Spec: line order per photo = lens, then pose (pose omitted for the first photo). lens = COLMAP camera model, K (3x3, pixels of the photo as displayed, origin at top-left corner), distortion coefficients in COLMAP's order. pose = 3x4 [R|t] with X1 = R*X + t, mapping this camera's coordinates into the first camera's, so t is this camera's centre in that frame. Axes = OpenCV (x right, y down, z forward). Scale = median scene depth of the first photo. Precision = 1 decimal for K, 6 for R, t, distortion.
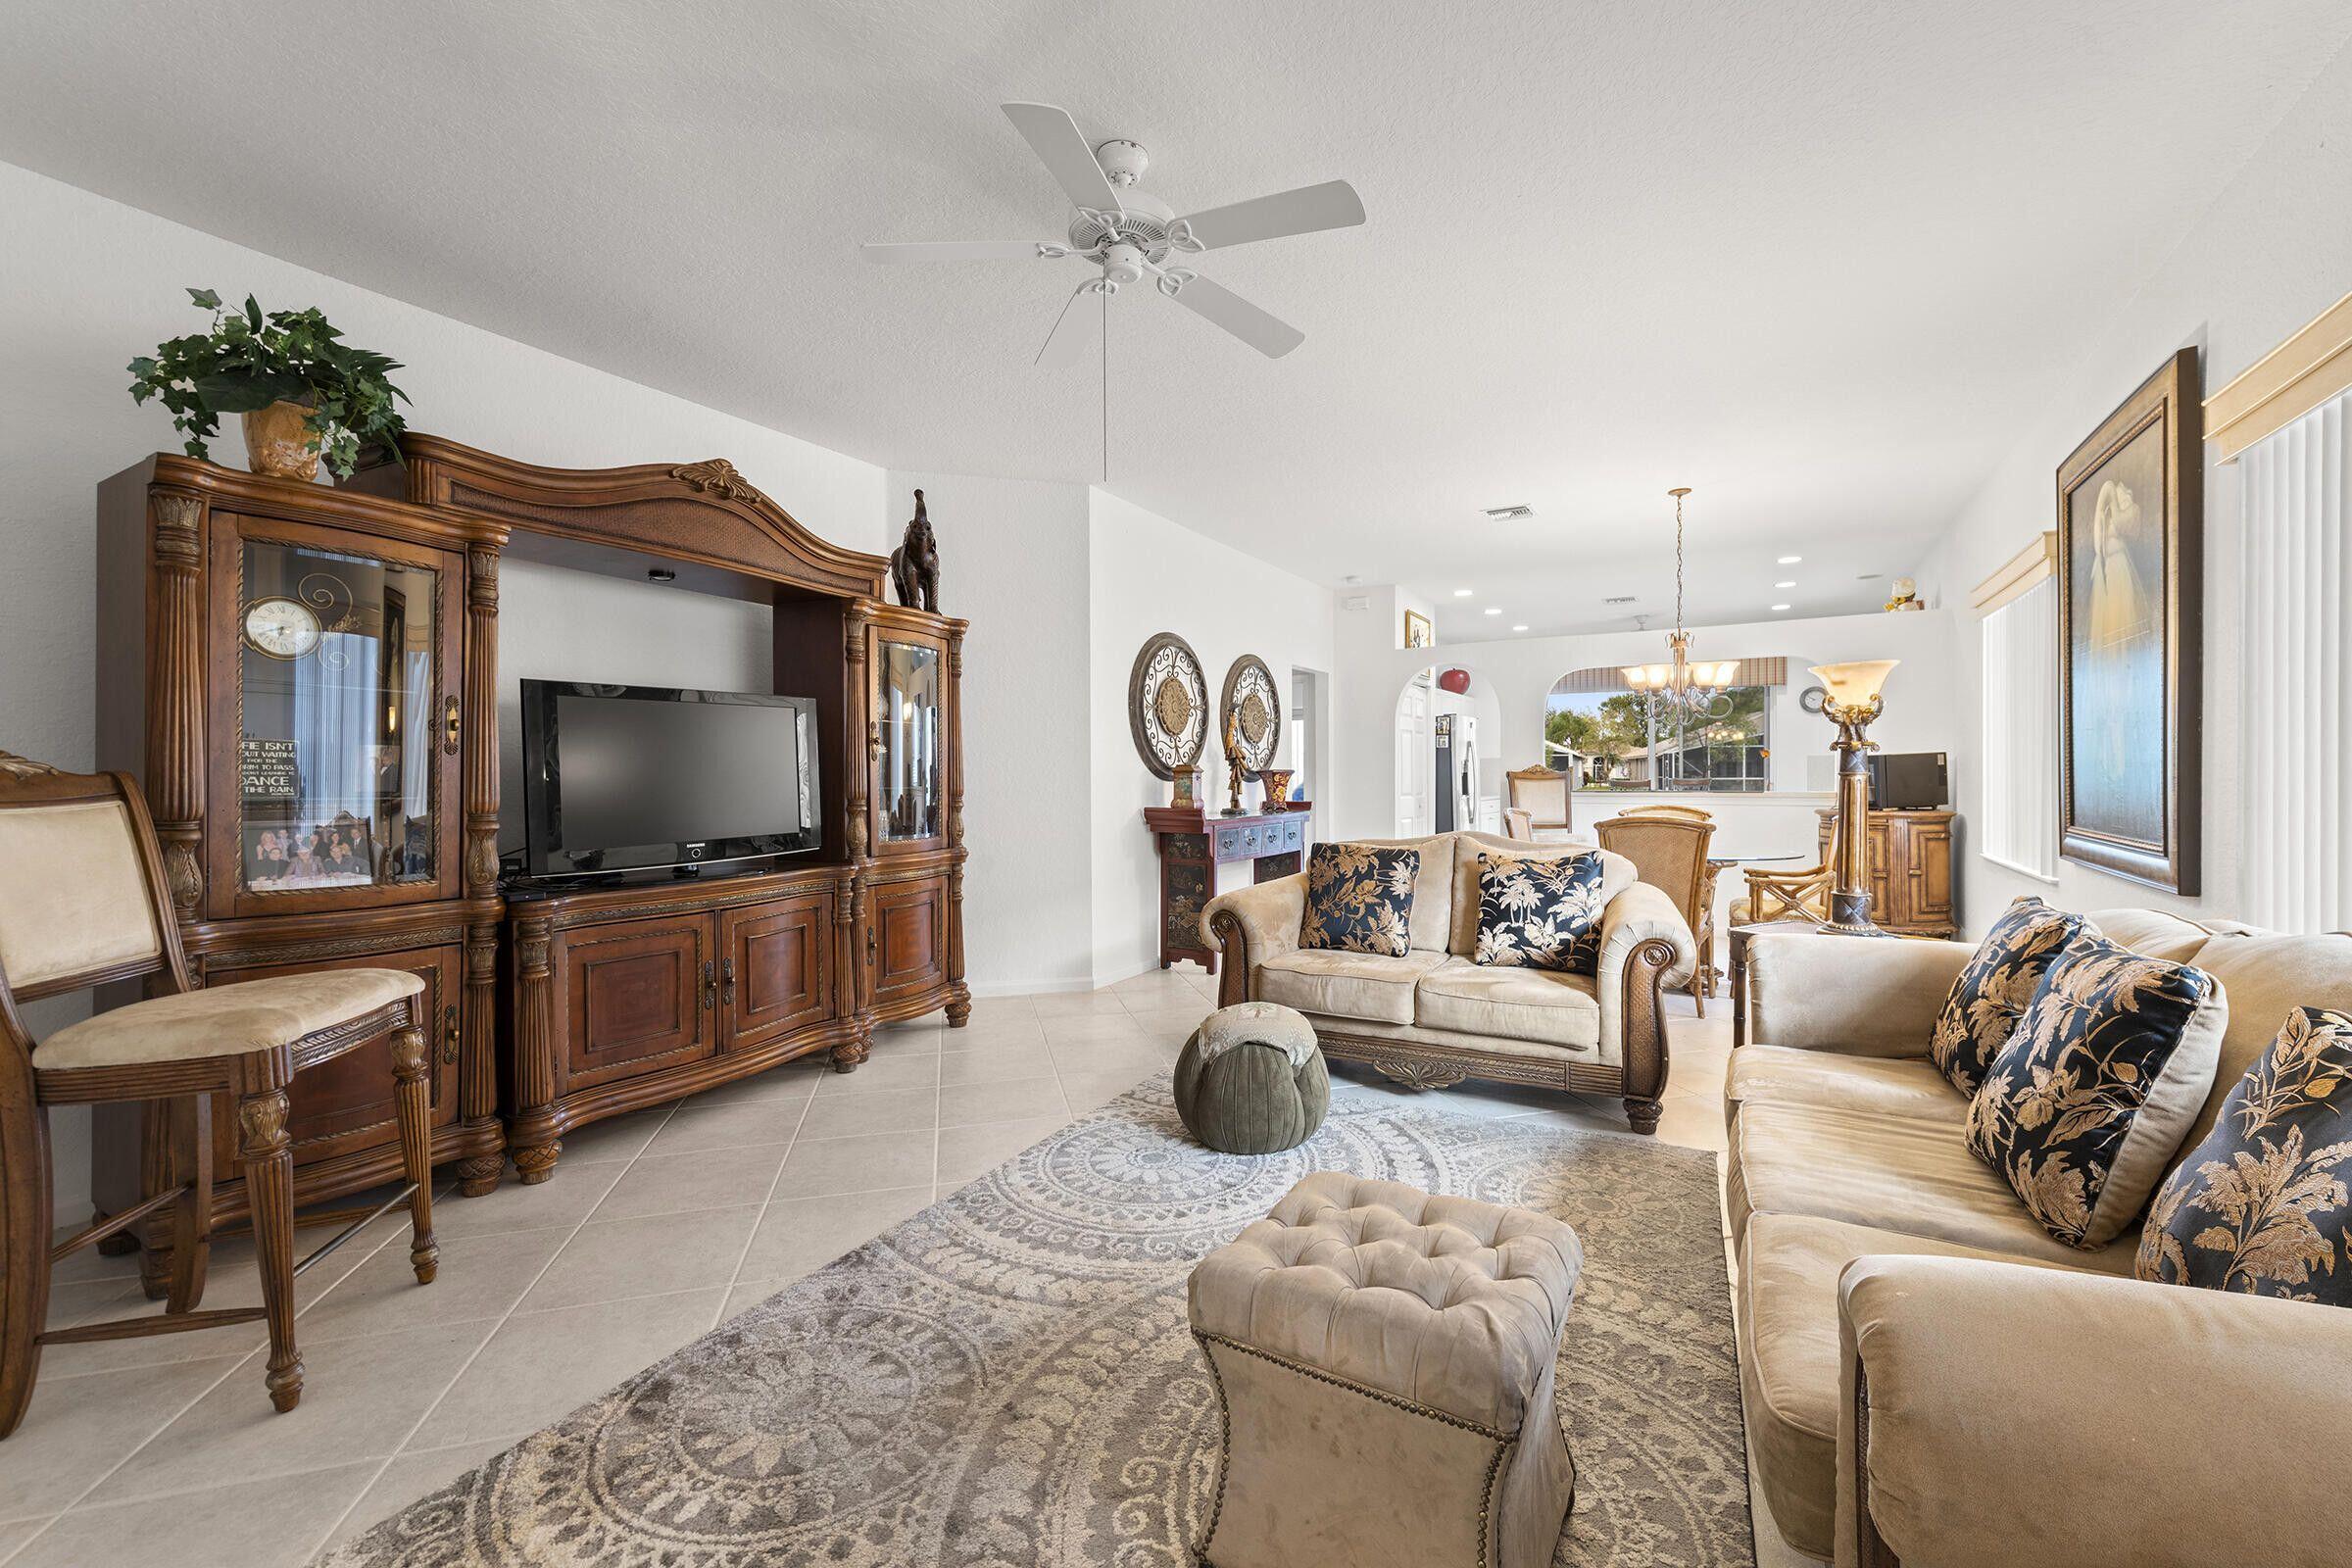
lens RADIAL K [[996.6, 0, 1188.2], [0, 996.6, 769.3], [0, 0, 1]] dist [0.004116, -0.004814]
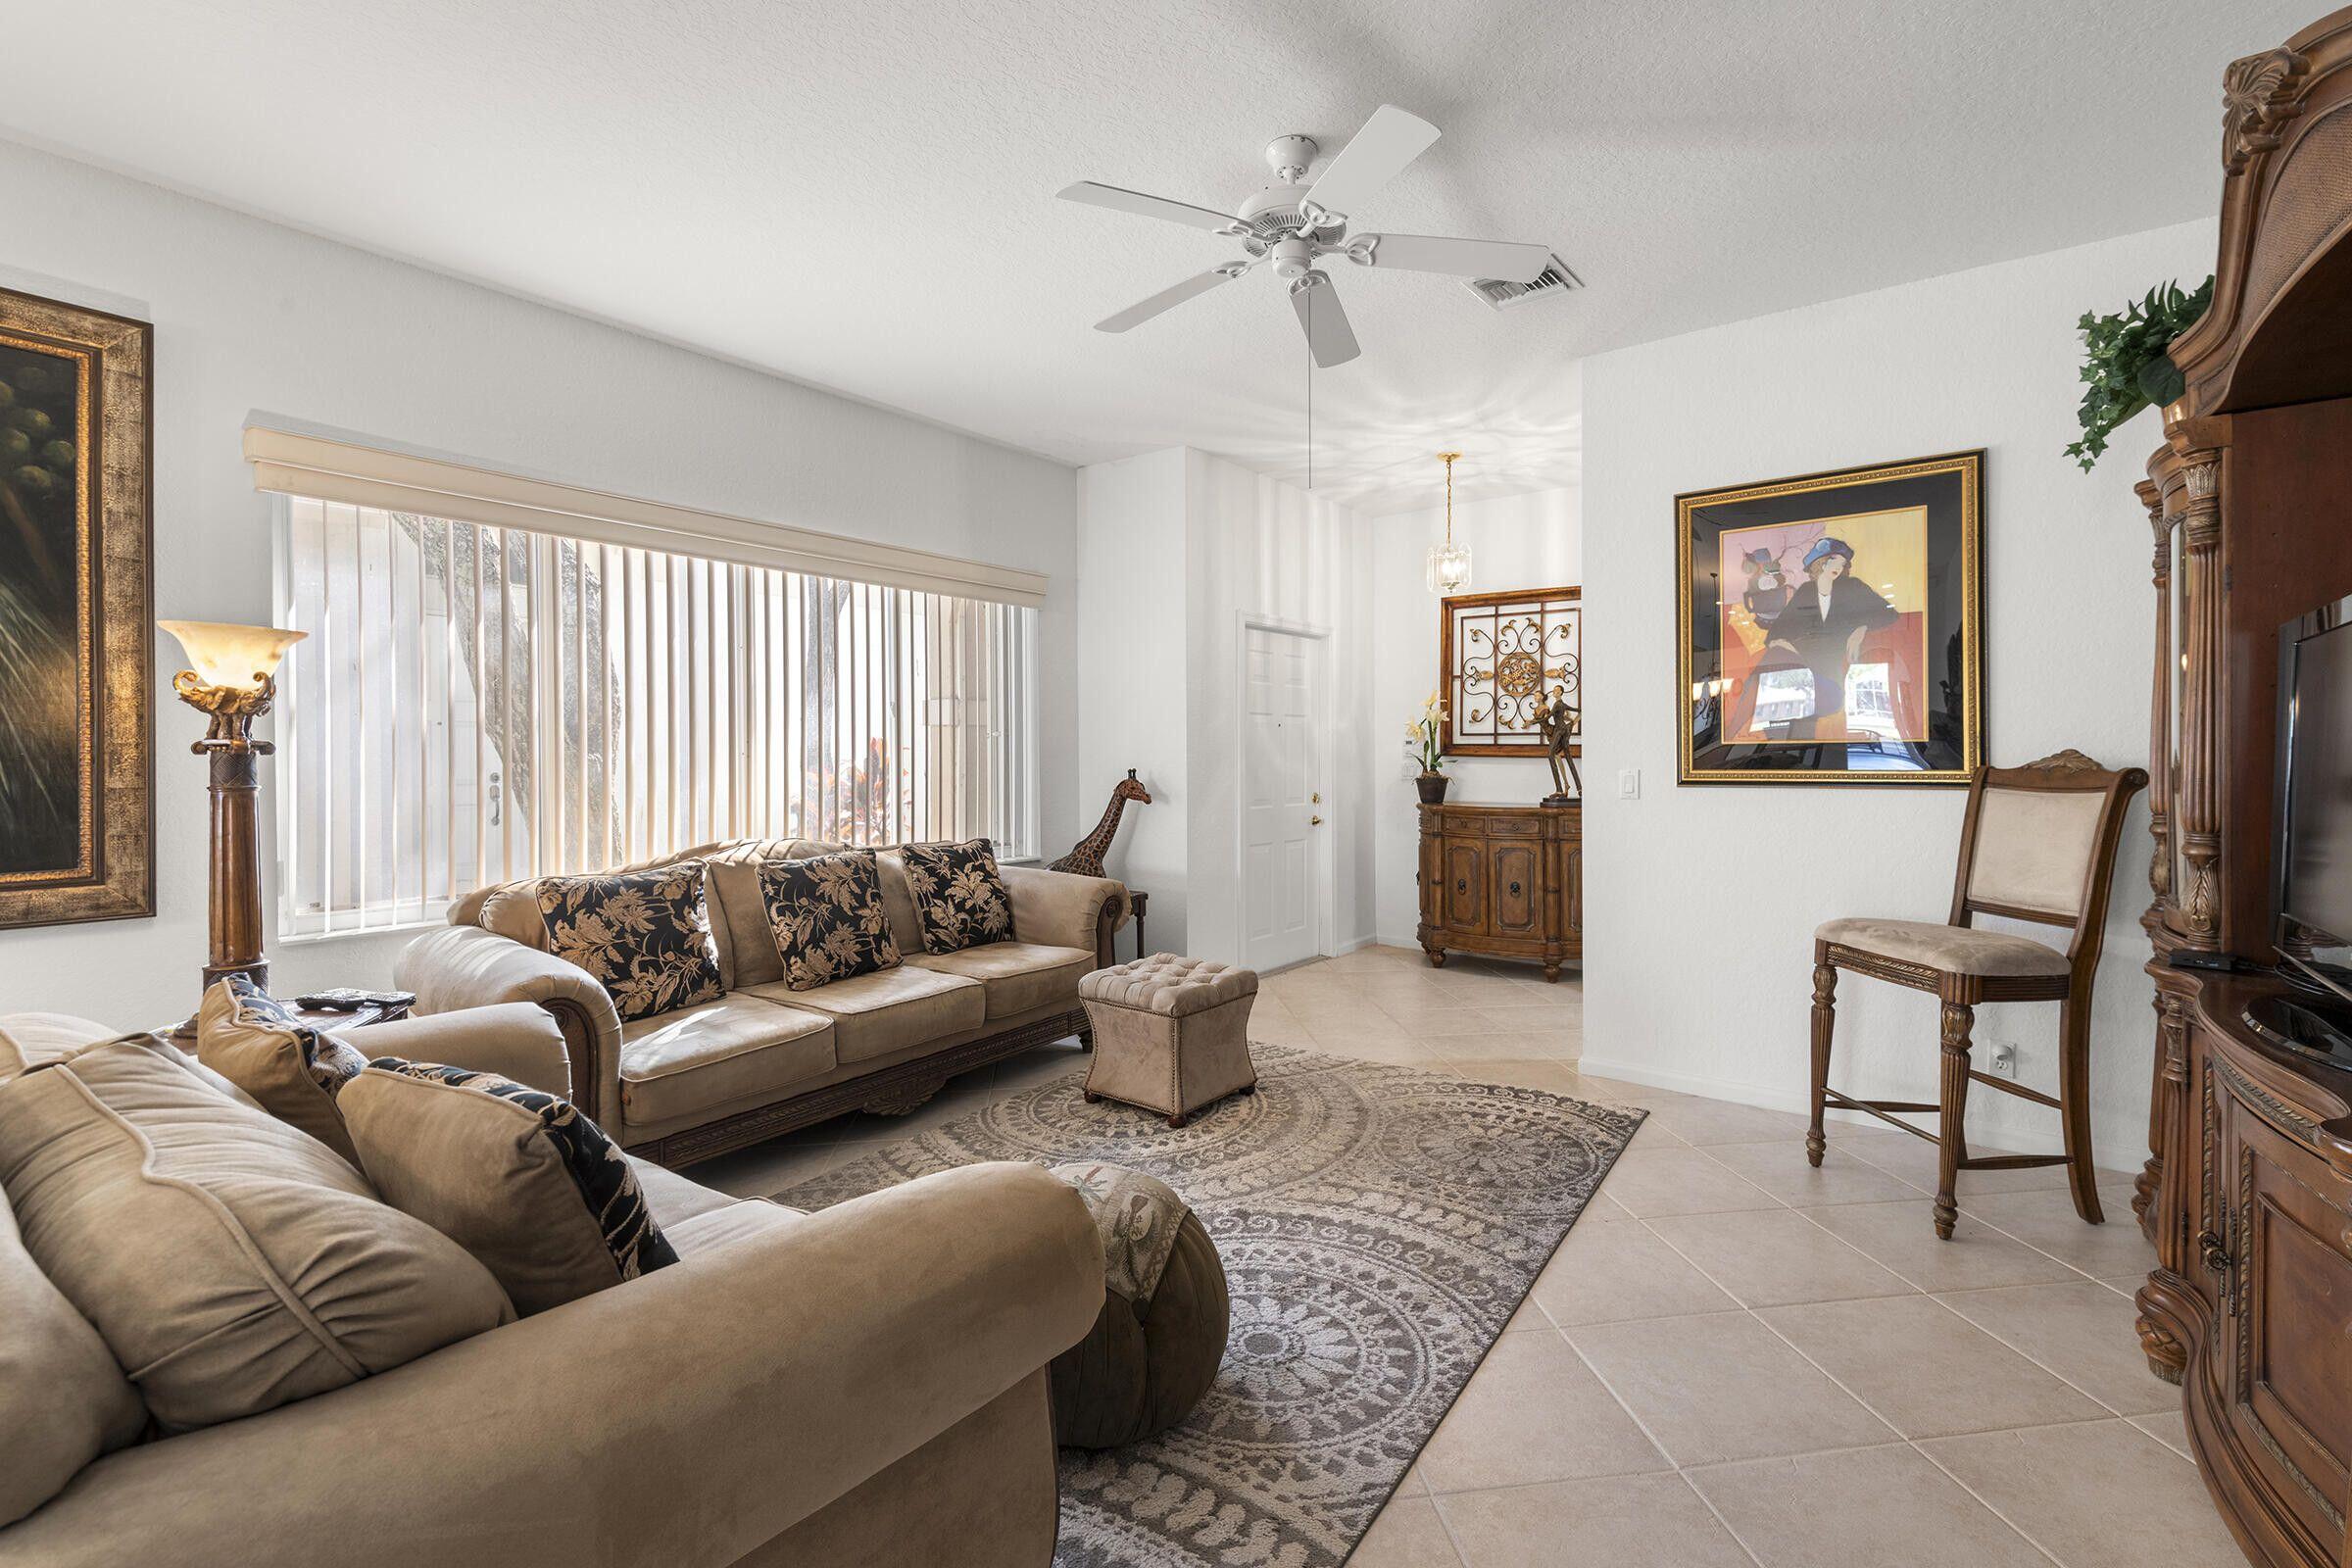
lens RADIAL K [[996.6, 0, 1260.5], [0, 996.6, 762.3], [0, 0, 1]] dist [0.004116, -0.004814]
pose [[-0.998210, 0.006052, 0.059501, -0.066324], [0.006452, 0.999958, 0.006530, -0.012054], [-0.059459, 0.006903, -0.998207, 1.487256]]
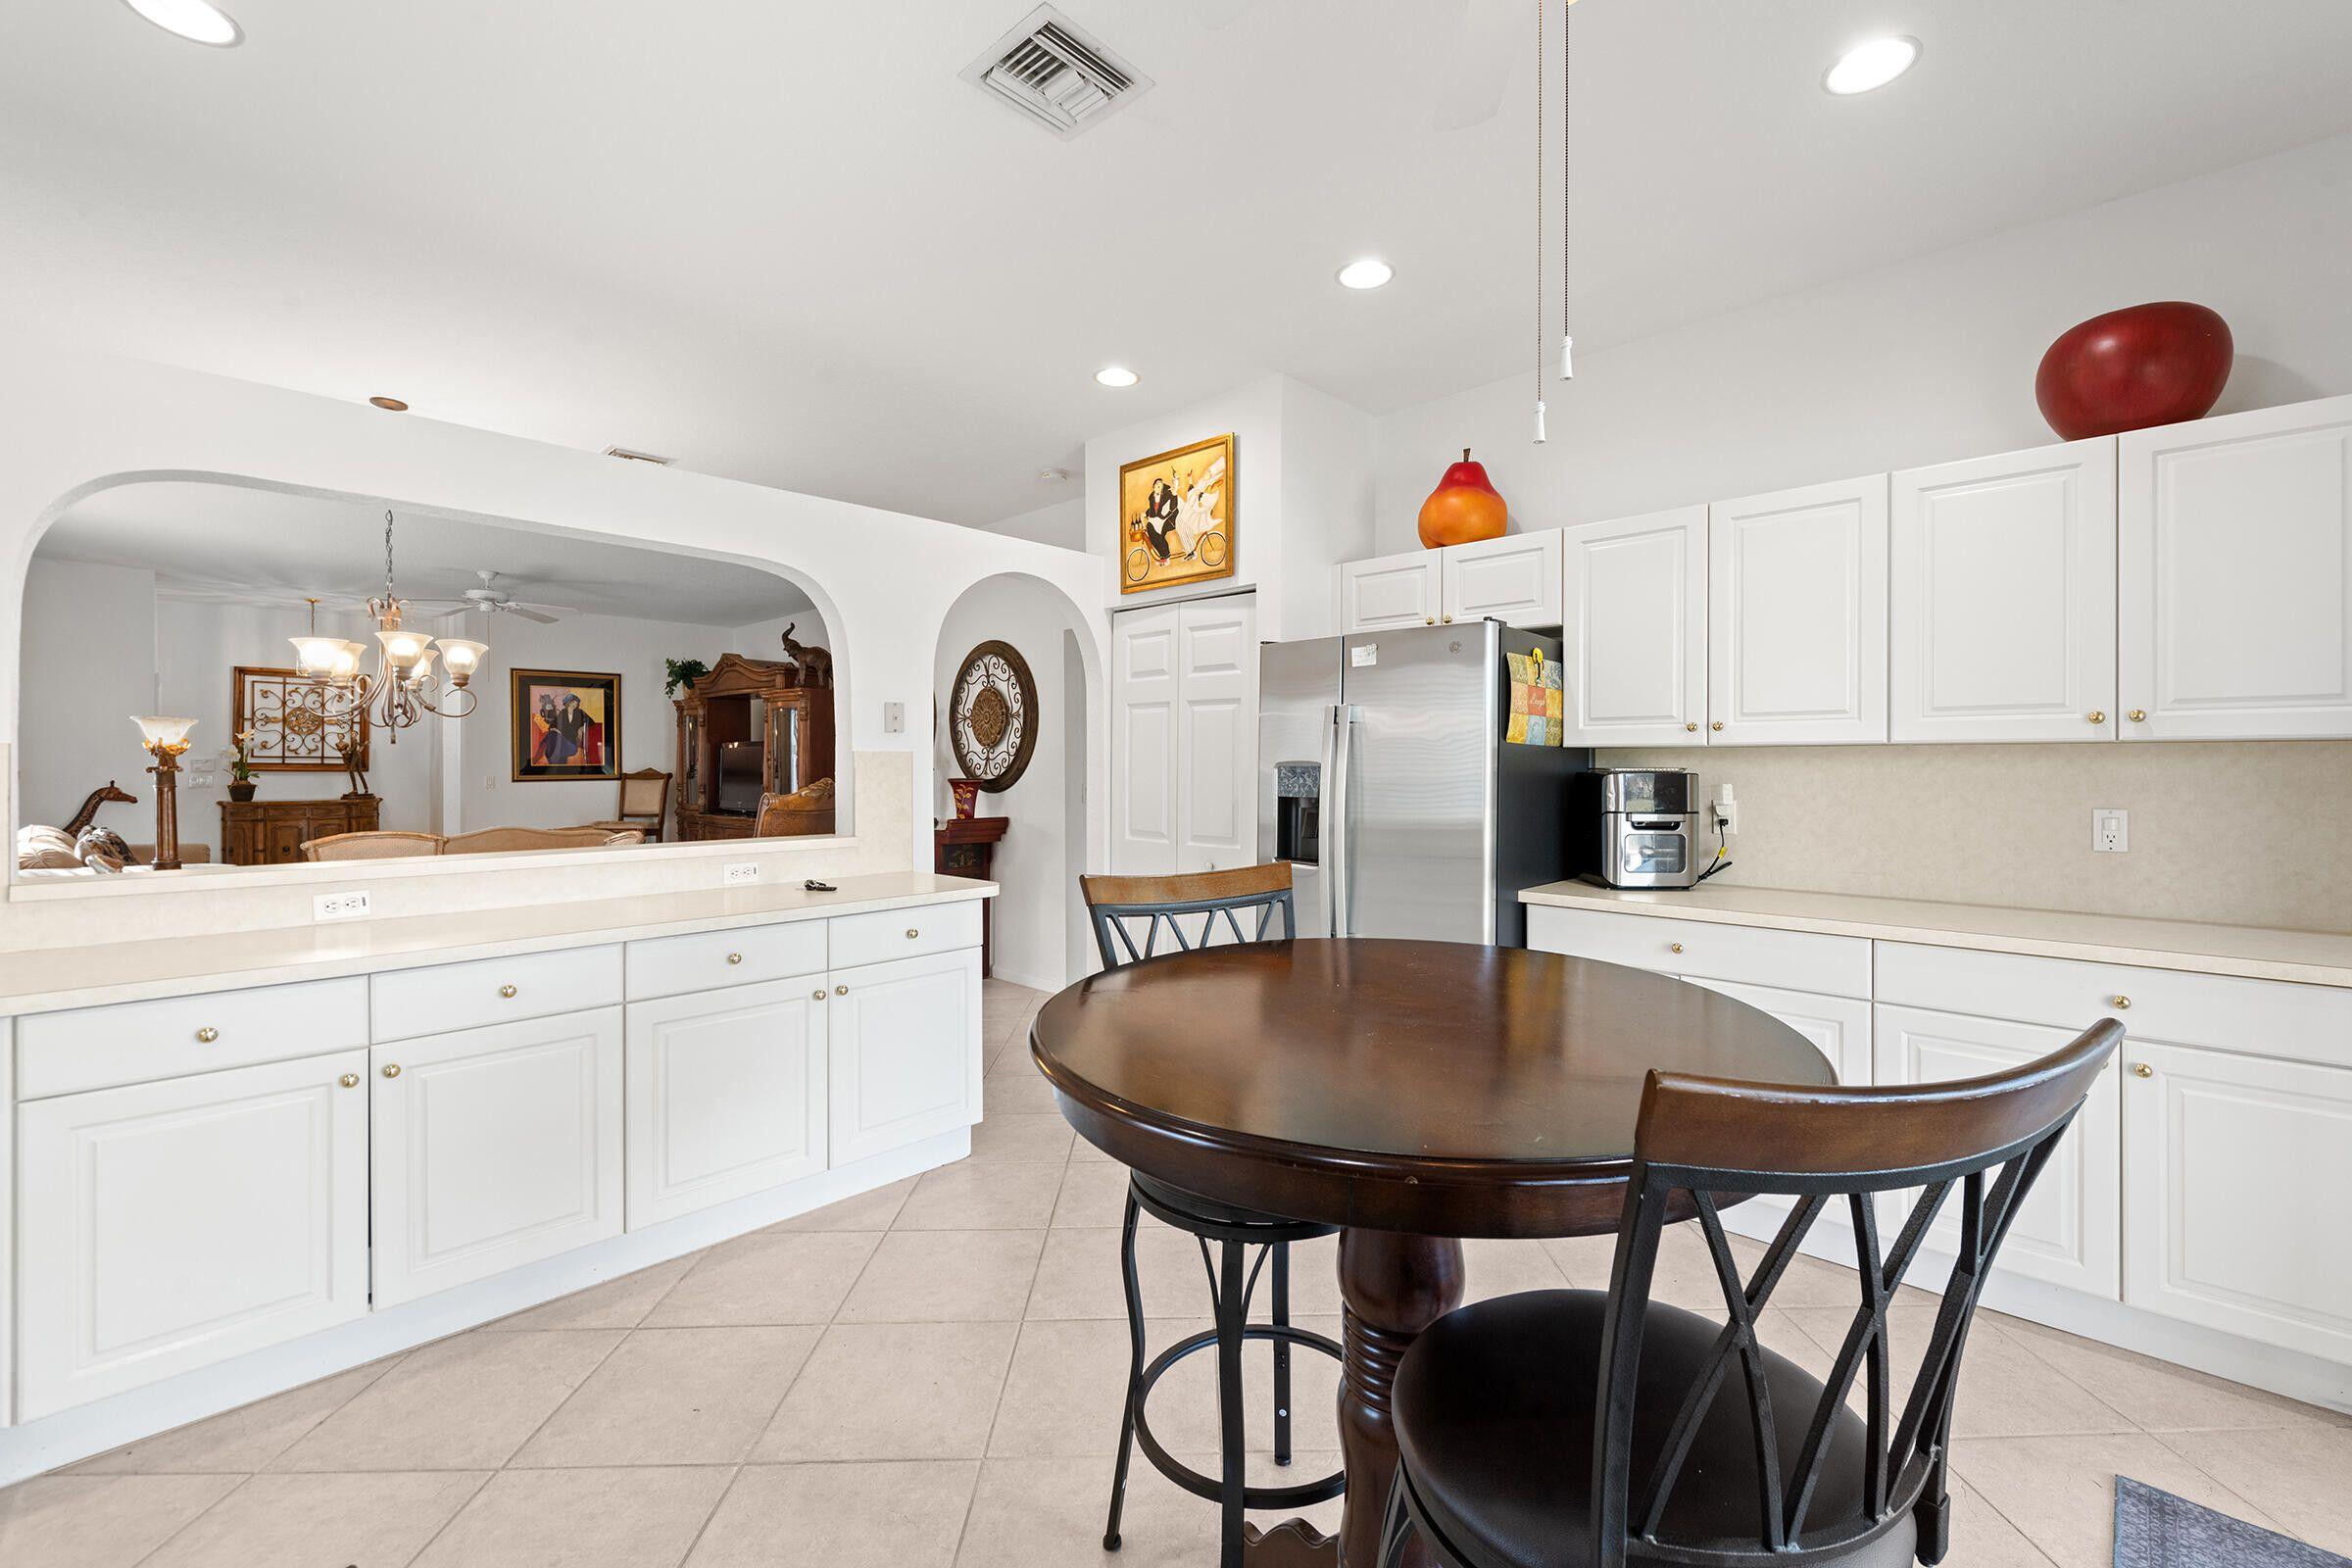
lens RADIAL K [[971.4, 0, 1227.7], [0, 971.4, 766.8], [0, 0, 1]] dist [-0.012691, -0.000174]
pose [[-0.165398, 0.007539, -0.986198, 1.772989], [0.003690, 0.999969, 0.007025, -0.029243], [0.986220, -0.002477, -0.165420, 2.724162]]
